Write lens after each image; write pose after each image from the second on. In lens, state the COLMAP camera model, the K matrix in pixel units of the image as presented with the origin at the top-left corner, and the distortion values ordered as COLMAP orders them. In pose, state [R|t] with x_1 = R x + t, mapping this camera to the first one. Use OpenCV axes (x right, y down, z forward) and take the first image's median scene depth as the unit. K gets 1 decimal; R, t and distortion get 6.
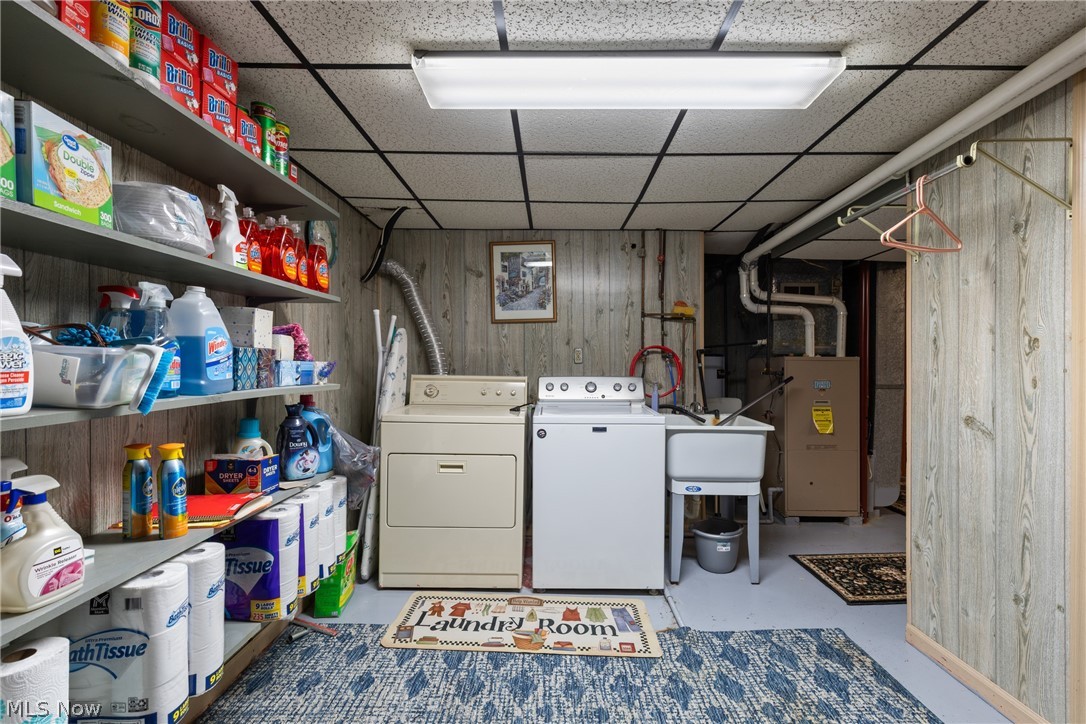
lens RADIAL K [[487.9, 0, 544.9], [0, 487.9, 366.0], [0, 0, 1]] dist [-0.000360, 0.000004]
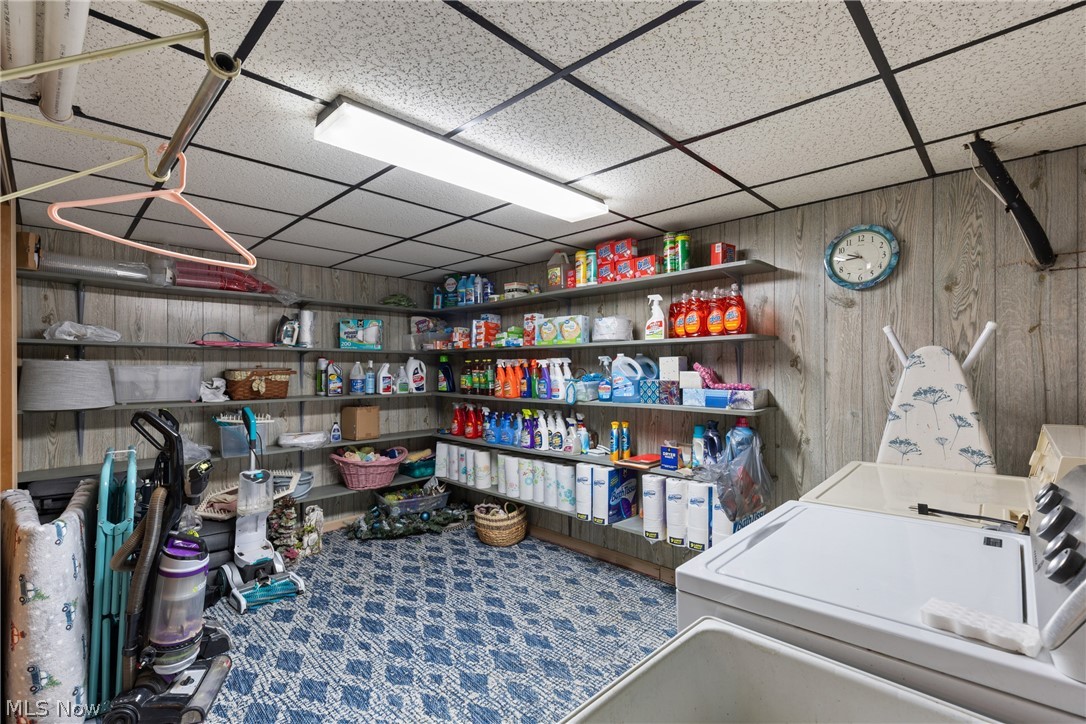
lens RADIAL K [[487.9, 0, 544.9], [0, 487.9, 366.0], [0, 0, 1]] dist [-0.000360, 0.000004]
pose [[-0.689534, 0.005905, -0.724229, 0.937333], [0.003764, 0.999982, 0.004570, -0.098257], [0.724243, 0.000425, -0.689545, 1.888561]]
